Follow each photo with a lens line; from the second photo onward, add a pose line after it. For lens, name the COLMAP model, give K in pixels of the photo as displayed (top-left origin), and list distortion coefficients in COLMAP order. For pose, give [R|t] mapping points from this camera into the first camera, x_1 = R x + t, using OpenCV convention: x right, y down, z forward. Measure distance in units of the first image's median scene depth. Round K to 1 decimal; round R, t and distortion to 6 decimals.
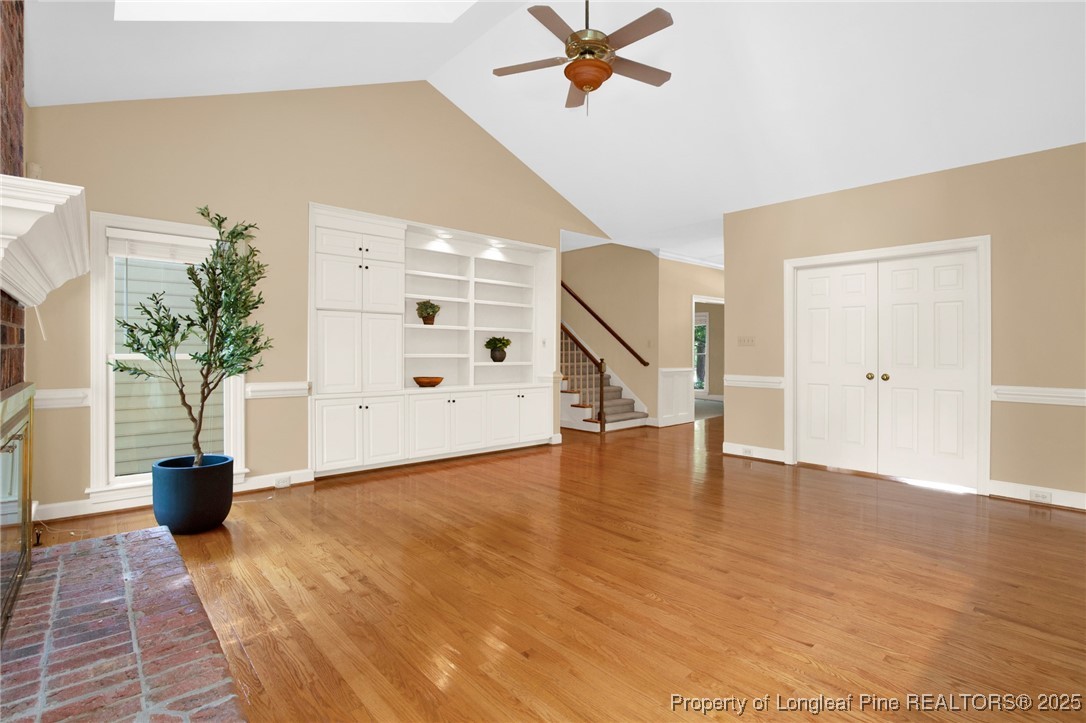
lens RADIAL K [[512.4, 0, 543.5], [0, 512.4, 355.6], [0, 0, 1]] dist [-0.027246, 0.000040]
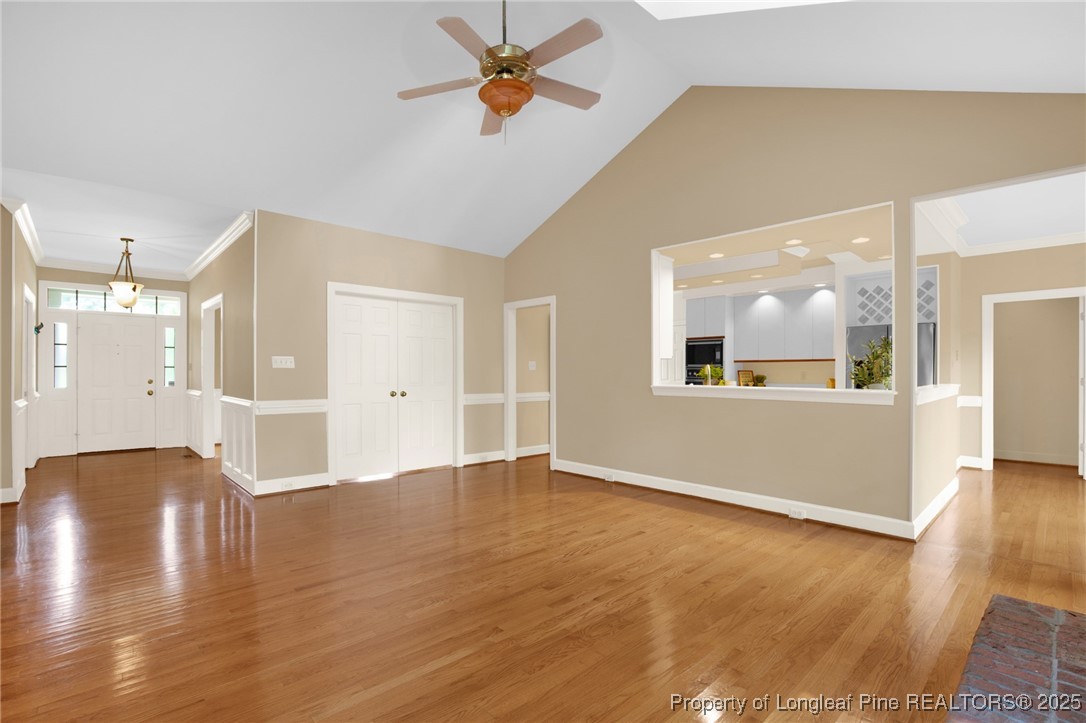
lens RADIAL K [[512.4, 0, 543.5], [0, 512.4, 355.6], [0, 0, 1]] dist [-0.027246, 0.000040]
pose [[-0.032707, 0.032168, 0.998947, -0.824157], [0.007413, 0.999462, -0.031942, -0.011481], [-0.999437, 0.006360, -0.032928, 0.938625]]
